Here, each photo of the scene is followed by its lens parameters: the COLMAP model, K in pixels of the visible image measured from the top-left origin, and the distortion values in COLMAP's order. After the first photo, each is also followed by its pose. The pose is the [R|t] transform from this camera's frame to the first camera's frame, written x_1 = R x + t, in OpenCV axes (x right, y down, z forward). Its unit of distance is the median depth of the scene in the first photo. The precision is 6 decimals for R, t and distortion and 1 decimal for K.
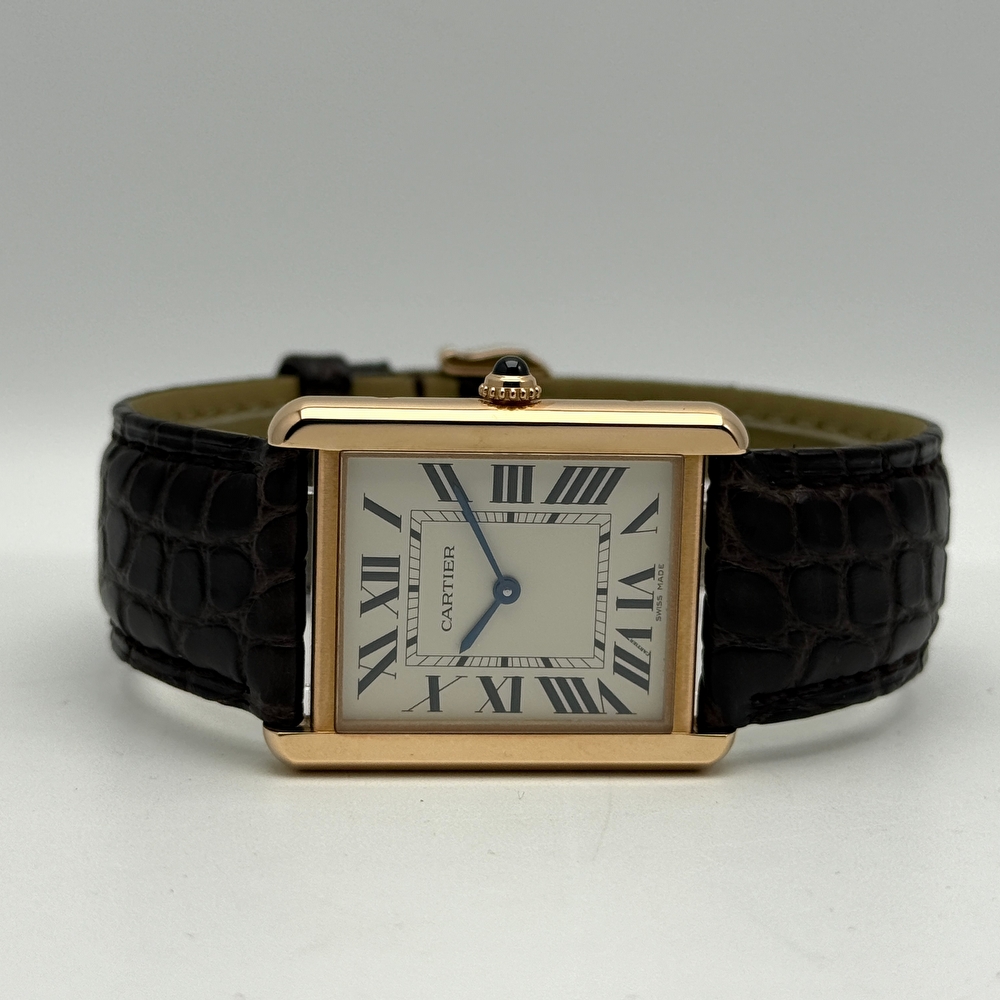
lens RADIAL K [[2715.7, 0, 498.8], [0, 2715.7, 508.3], [0, 0, 1]] dist [0.185888, 0.000000]
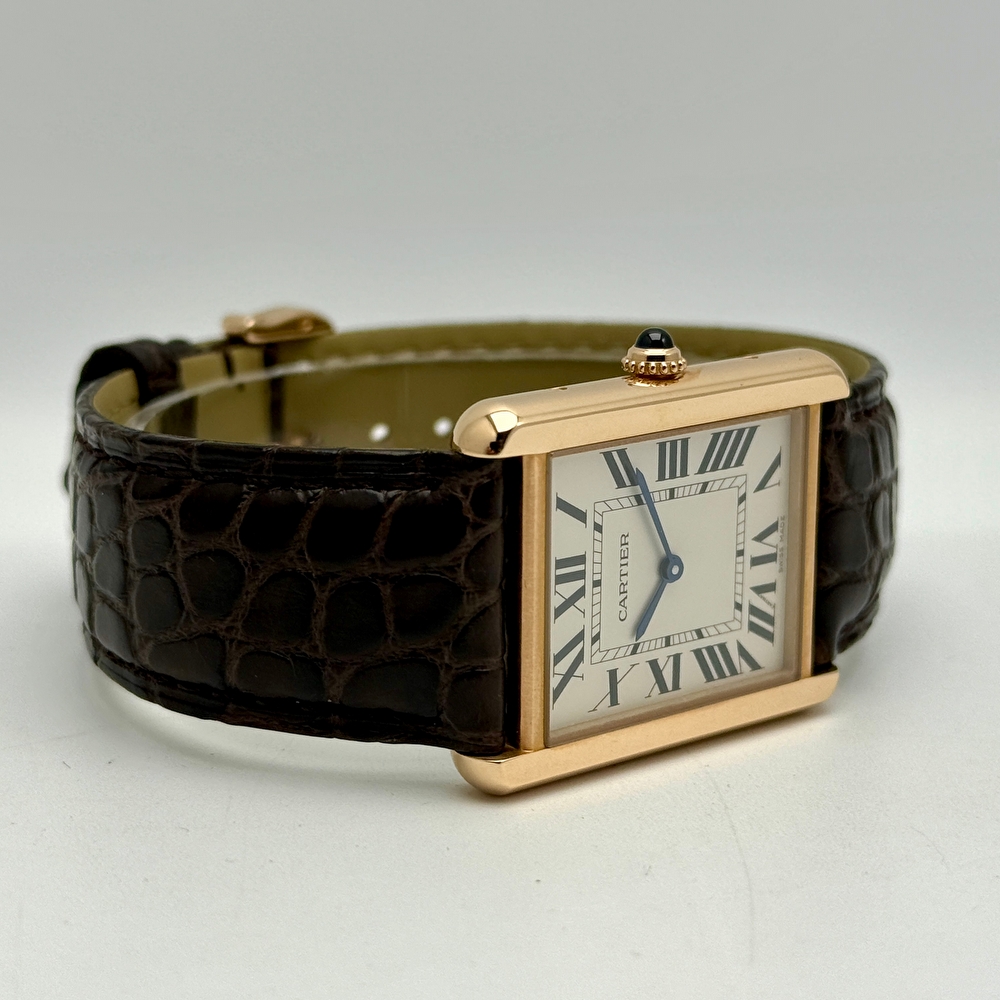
lens RADIAL K [[2715.7, 0, 499.8], [0, 2715.7, 503.5], [0, 0, 1]] dist [0.185888, 0.000000]
pose [[0.827273, -0.158502, 0.538978, -0.566225], [0.121219, 0.987137, 0.104238, -0.101186], [-0.548567, -0.020899, 0.835845, 0.222538]]
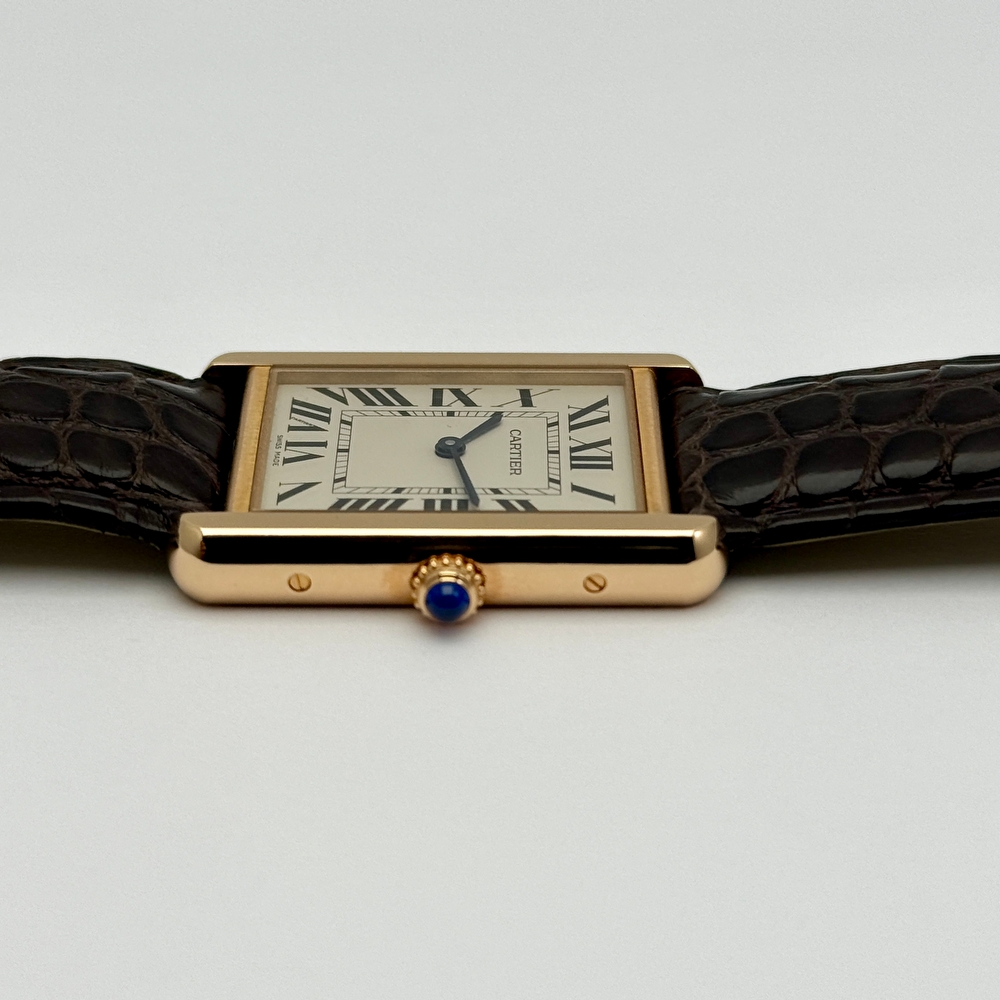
lens RADIAL K [[2715.7, 0, 502.1], [0, 2715.7, 498.9], [0, 0, 1]] dist [0.185888, 0.000000]
pose [[-0.994028, -0.071499, -0.082438, 0.058747], [-0.018275, -0.635714, 0.771708, -0.673957], [-0.107583, 0.768606, 0.630611, 0.443130]]
